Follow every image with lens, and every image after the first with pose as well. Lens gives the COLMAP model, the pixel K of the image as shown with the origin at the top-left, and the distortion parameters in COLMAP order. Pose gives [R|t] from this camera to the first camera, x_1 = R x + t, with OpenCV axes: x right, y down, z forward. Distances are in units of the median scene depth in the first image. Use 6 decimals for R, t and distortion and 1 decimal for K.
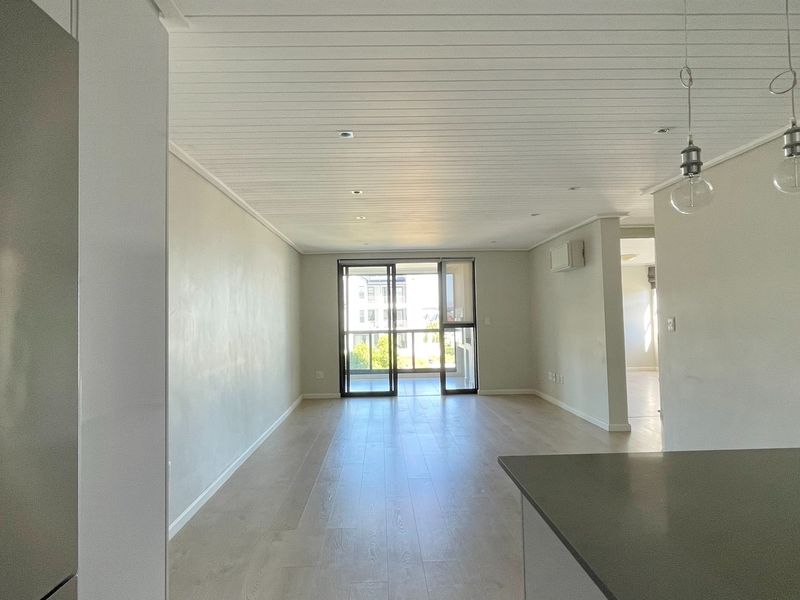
lens RADIAL K [[742.4, 0, 396.4], [0, 742.4, 301.4], [0, 0, 1]] dist [0.108342, -0.159890]
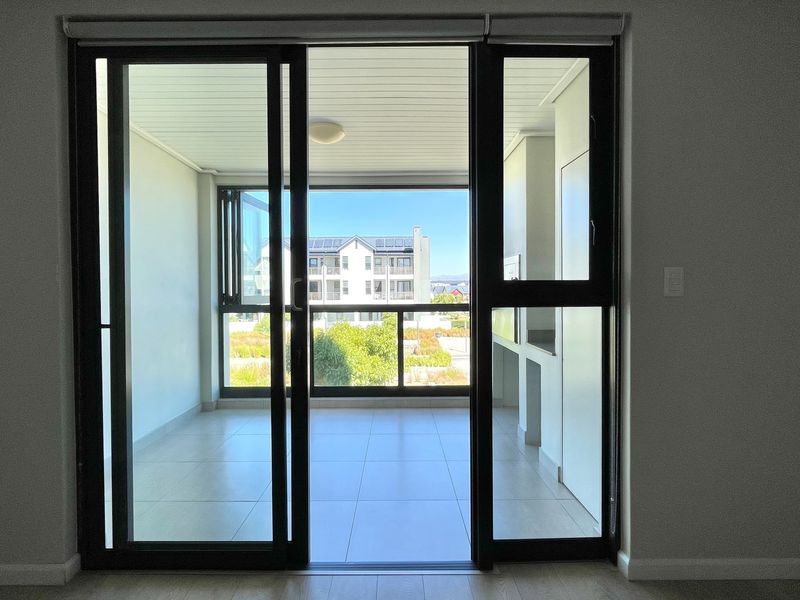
lens RADIAL K [[682.9, 0, 376.2], [0, 682.9, 301.9], [0, 0, 1]] dist [-0.146888, -0.004300]
pose [[0.998895, 0.015334, -0.044415, 0.034682], [-0.013567, 0.999115, 0.039803, 0.025876], [0.044986, -0.039156, 0.998220, 0.777136]]
